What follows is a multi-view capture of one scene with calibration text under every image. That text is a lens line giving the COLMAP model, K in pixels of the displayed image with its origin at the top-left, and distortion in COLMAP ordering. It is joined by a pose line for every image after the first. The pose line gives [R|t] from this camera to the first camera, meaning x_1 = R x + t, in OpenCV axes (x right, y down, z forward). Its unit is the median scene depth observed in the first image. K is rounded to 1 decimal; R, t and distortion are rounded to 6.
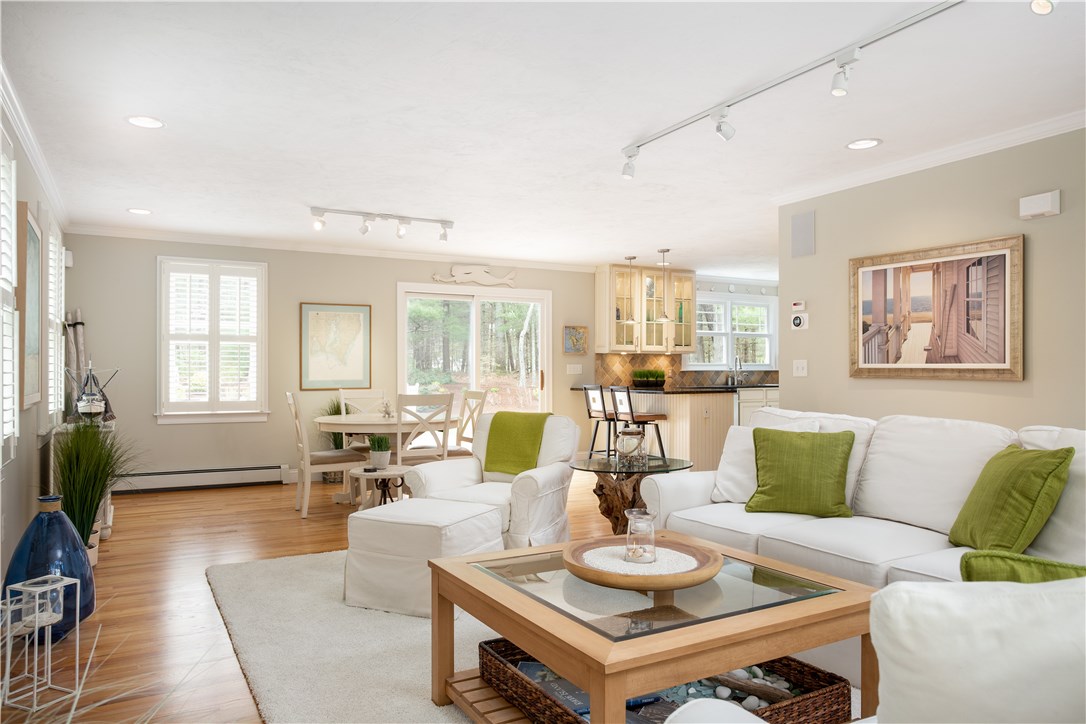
lens RADIAL K [[752.3, 0, 546.8], [0, 752.3, 366.1], [0, 0, 1]] dist [-0.028718, 0.012506]
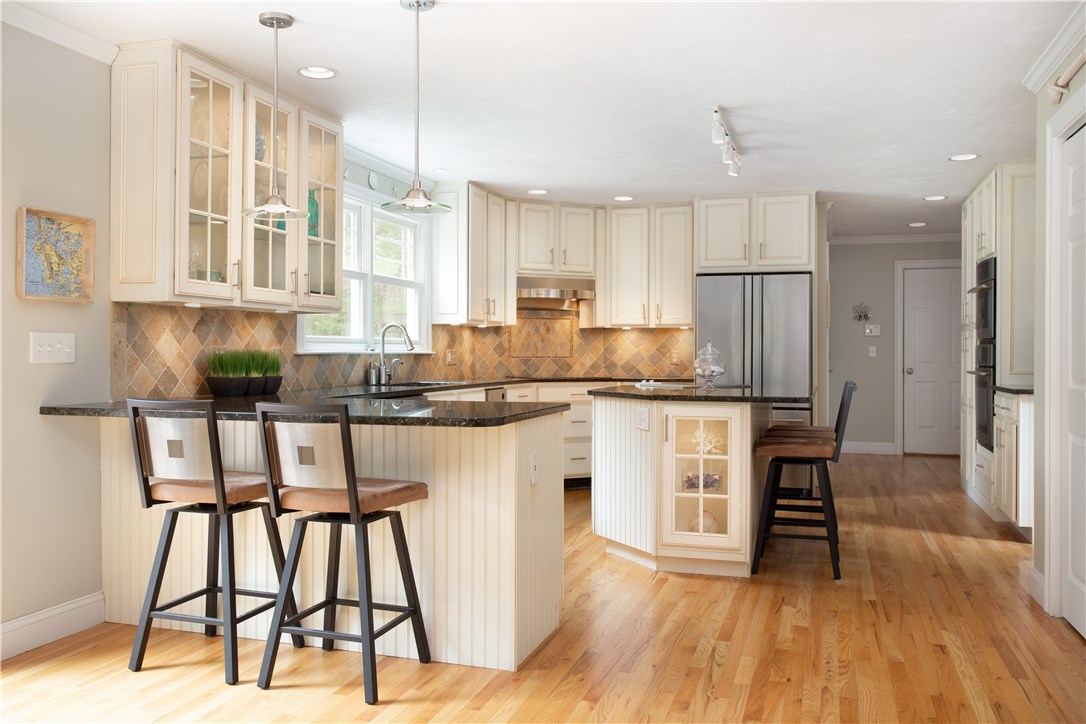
lens RADIAL K [[876.1, 0, 542.1], [0, 876.1, 363.9], [0, 0, 1]] dist [0.001386, -0.001710]
pose [[0.737066, -0.002624, 0.675815, -0.071271], [-0.010880, 0.999817, 0.015748, 0.003408], [-0.675733, -0.018960, 0.736903, 0.668271]]
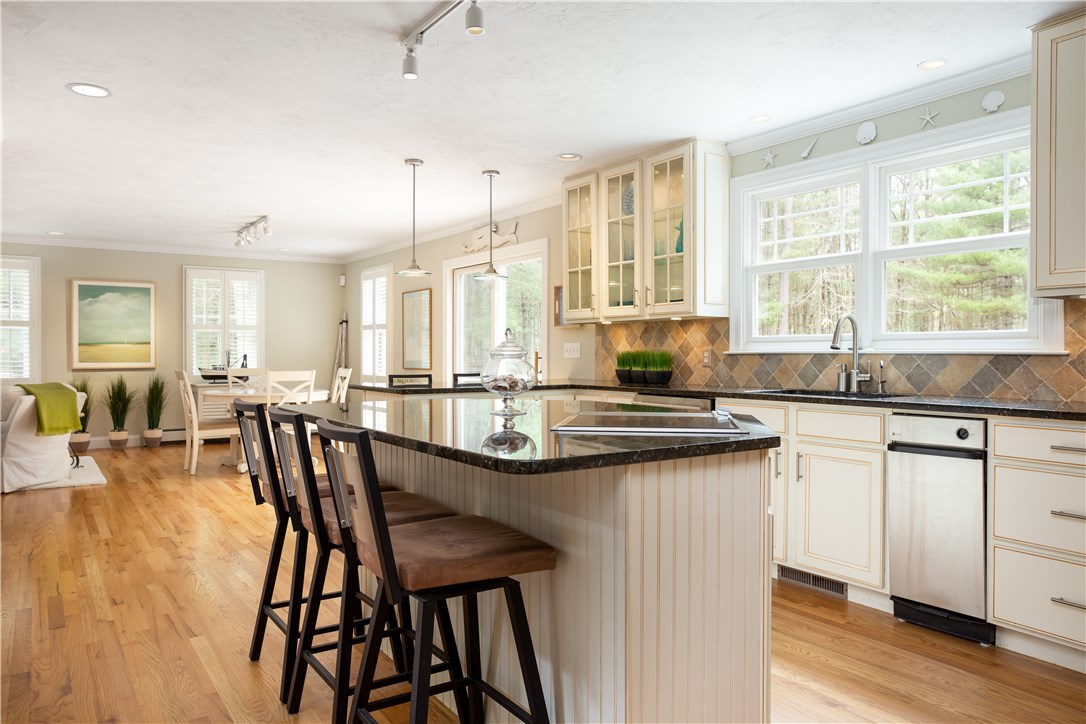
lens RADIAL K [[752.3, 0, 536.2], [0, 752.3, 362.5], [0, 0, 1]] dist [-0.028718, 0.012506]
pose [[0.082470, 0.015392, -0.996475, 0.799227], [0.006607, 0.999850, 0.015991, 0.004666], [0.996572, -0.007903, 0.082356, 1.053158]]
